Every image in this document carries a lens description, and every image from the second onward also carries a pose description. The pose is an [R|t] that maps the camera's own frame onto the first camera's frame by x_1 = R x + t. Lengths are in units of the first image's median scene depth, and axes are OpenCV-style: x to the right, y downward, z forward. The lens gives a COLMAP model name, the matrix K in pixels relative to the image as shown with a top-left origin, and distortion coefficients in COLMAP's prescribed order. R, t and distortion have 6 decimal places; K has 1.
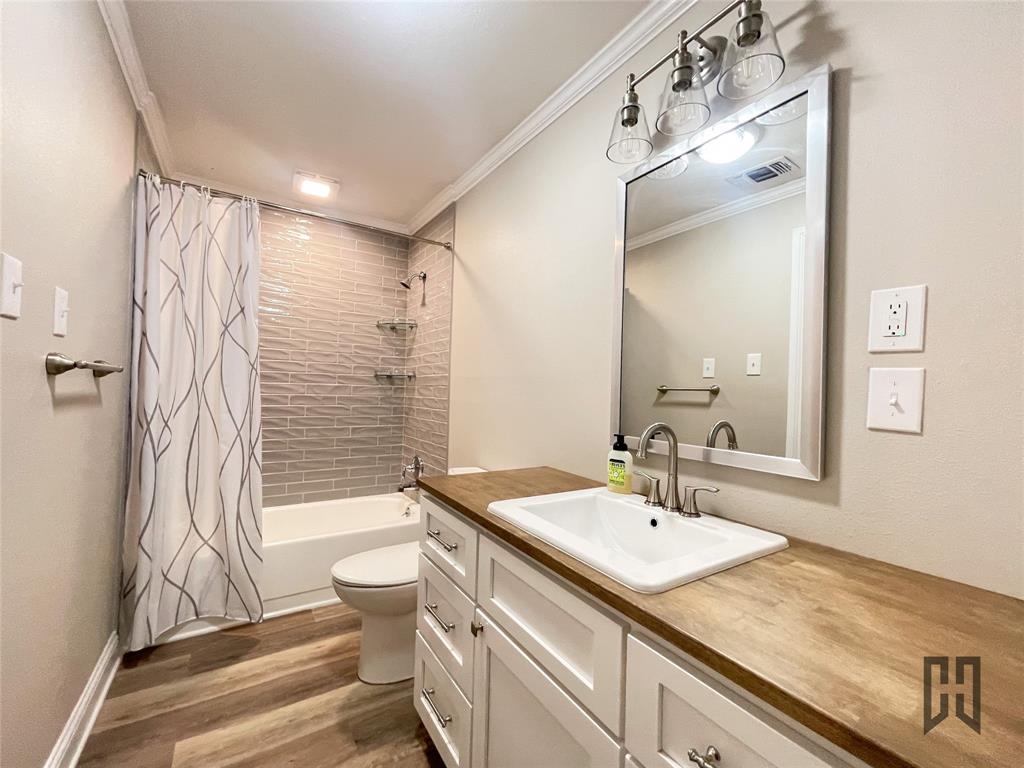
lens RADIAL K [[416.7, 0, 508.0], [0, 416.7, 384.6], [0, 0, 1]] dist [-0.003617, 0.001619]
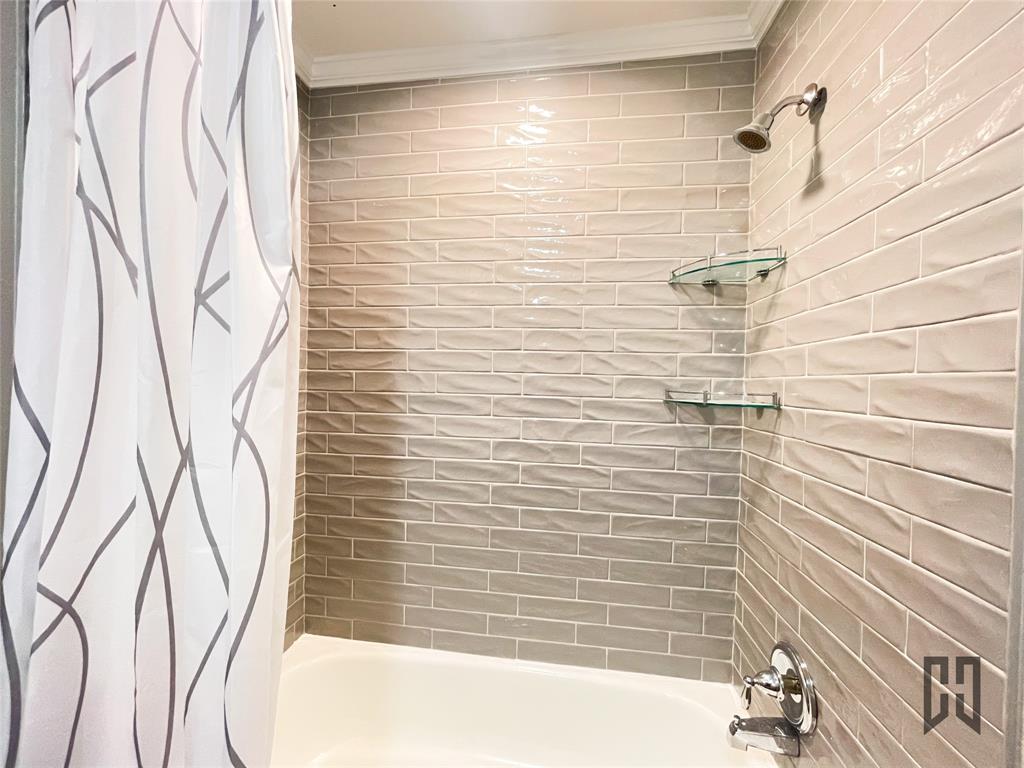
lens RADIAL K [[416.7, 0, 507.7], [0, 416.7, 386.4], [0, 0, 1]] dist [-0.003617, 0.001619]
pose [[0.754017, 0.003757, -0.656844, -0.166934], [0.002935, 0.999954, 0.009089, -0.042123], [0.656848, -0.008781, 0.753972, 0.590872]]
